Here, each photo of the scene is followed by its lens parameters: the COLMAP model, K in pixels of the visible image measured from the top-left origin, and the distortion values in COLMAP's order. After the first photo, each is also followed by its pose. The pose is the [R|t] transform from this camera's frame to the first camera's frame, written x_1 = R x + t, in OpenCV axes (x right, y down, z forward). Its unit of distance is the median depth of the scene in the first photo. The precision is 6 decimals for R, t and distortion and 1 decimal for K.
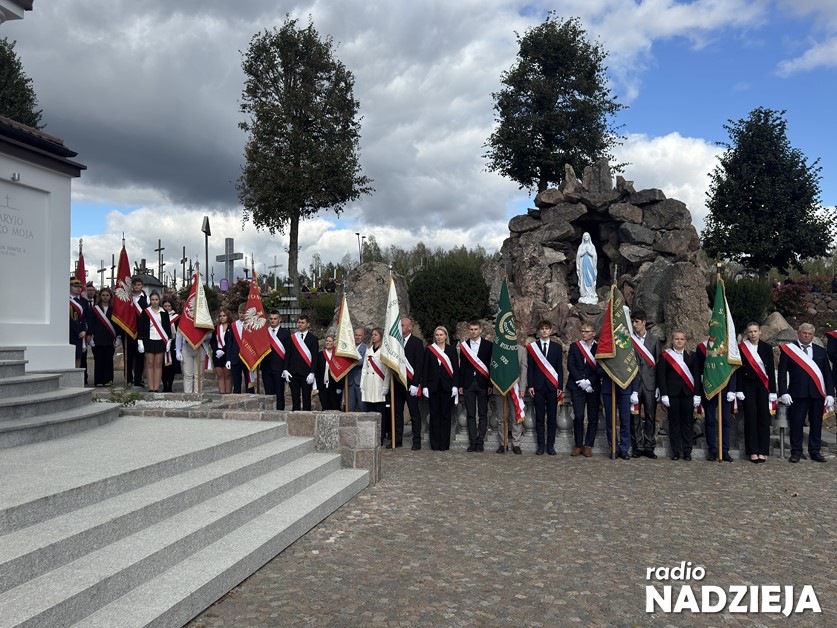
lens RADIAL K [[743.1, 0, 412.9], [0, 743.1, 313.3], [0, 0, 1]] dist [0.054538, -0.082849]
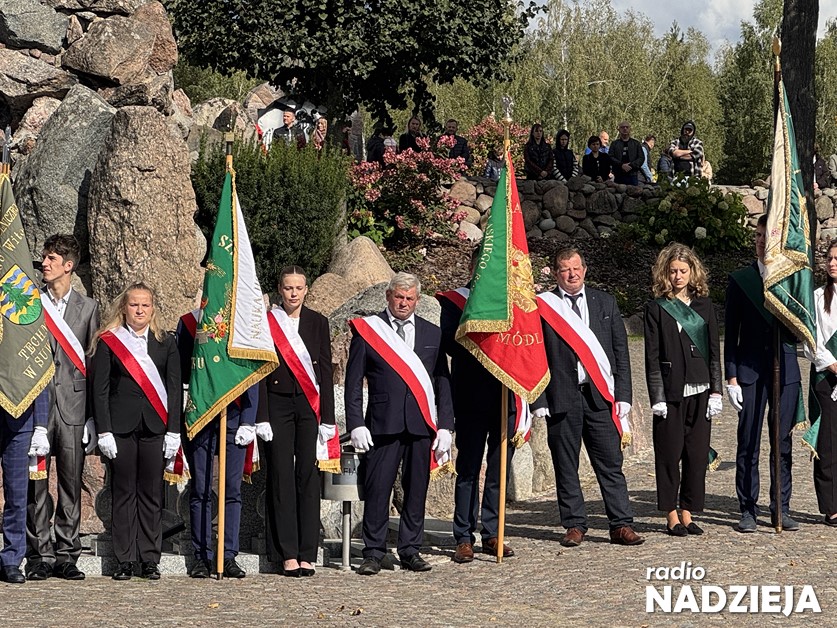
lens RADIAL K [[2961.6, 0, 418.4], [0, 2961.6, 313.8], [0, 0, 1]] dist [0.077135, 0.000000]
pose [[0.896221, 0.009903, 0.443498, -0.260459], [-0.025416, 0.999255, 0.029049, -0.013986], [-0.442880, -0.037307, 0.895805, -0.610976]]
